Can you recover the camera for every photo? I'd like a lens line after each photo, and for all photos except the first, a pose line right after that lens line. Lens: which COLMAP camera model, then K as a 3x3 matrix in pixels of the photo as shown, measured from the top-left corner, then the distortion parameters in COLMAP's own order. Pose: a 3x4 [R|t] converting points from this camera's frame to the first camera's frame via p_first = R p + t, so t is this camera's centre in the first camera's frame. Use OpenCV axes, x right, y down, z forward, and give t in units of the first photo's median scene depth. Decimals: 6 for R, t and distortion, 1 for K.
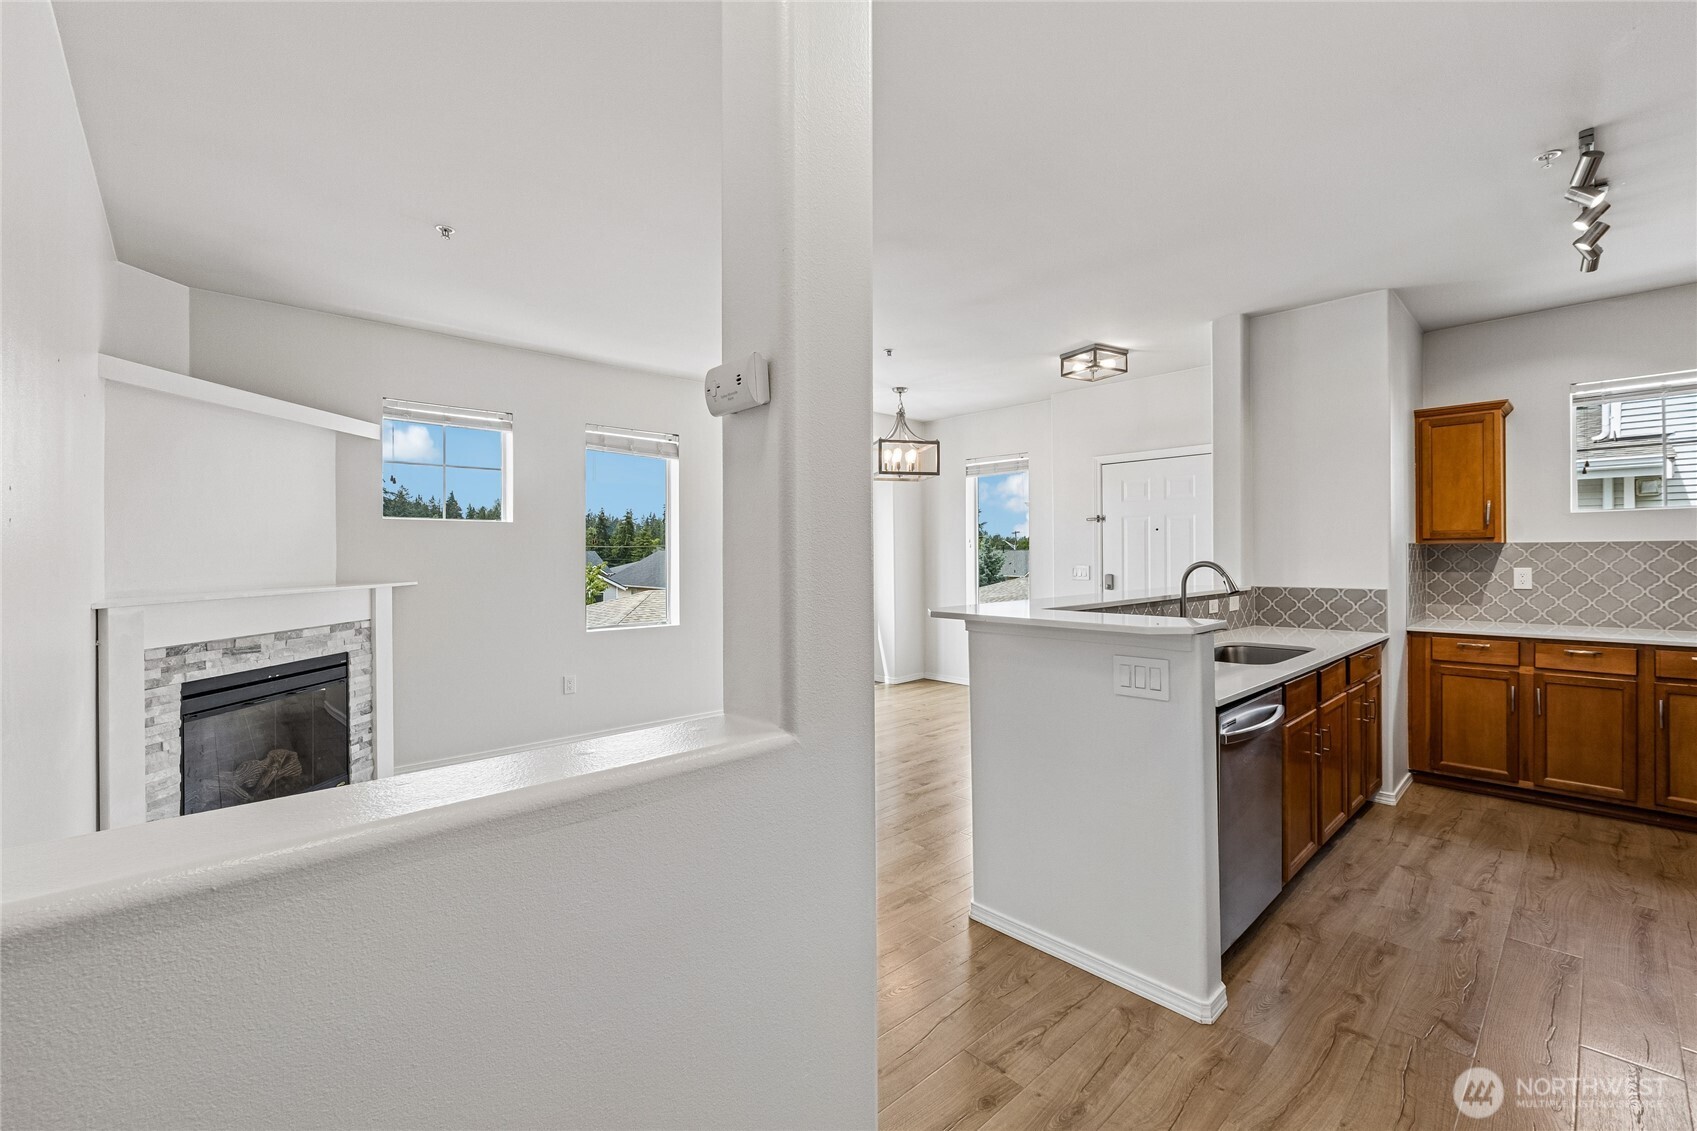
lens RADIAL K [[700.3, 0, 892.7], [0, 700.3, 559.5], [0, 0, 1]] dist [-0.000212, 0.000129]
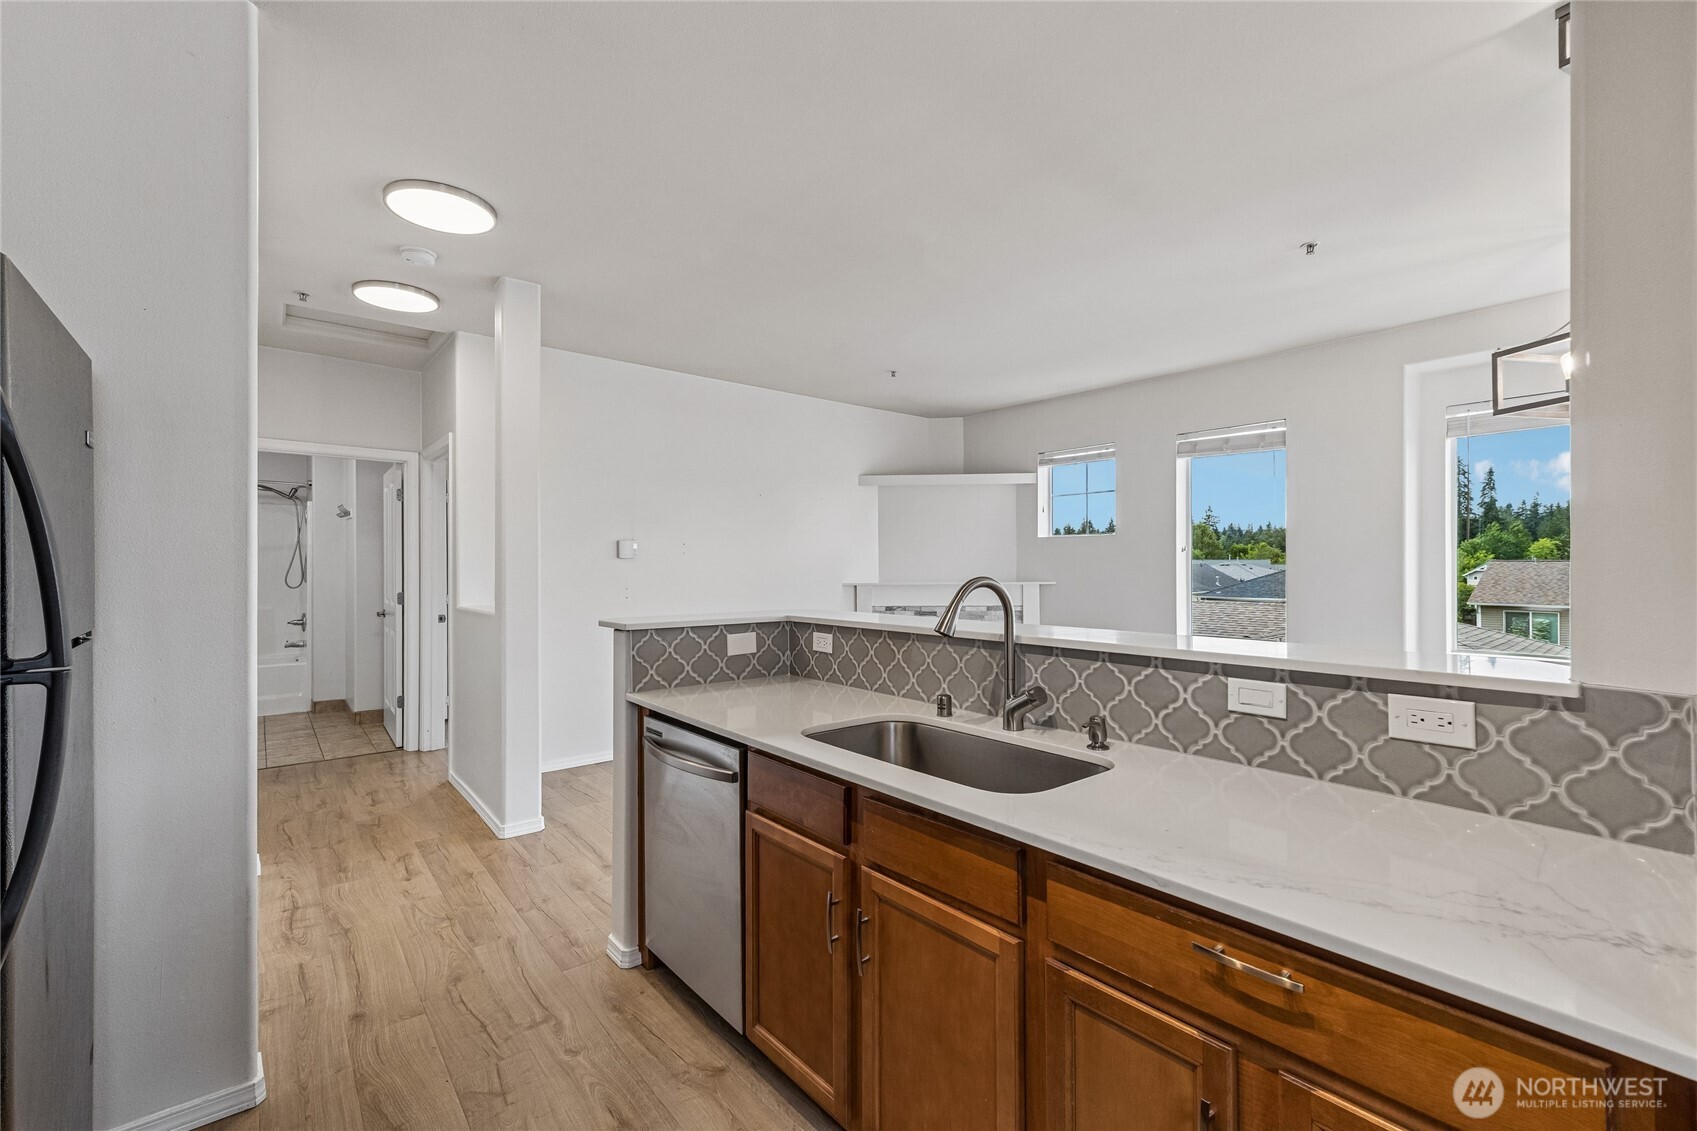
lens RADIAL K [[706.5, 0, 857.9], [0, 706.5, 564.0], [0, 0, 1]] dist [-0.001122, -0.000078]
pose [[-0.066346, 0.002932, -0.997792, 1.530887], [0.003555, 0.999990, 0.002702, -0.016665], [0.997790, -0.003368, -0.066356, 1.406741]]
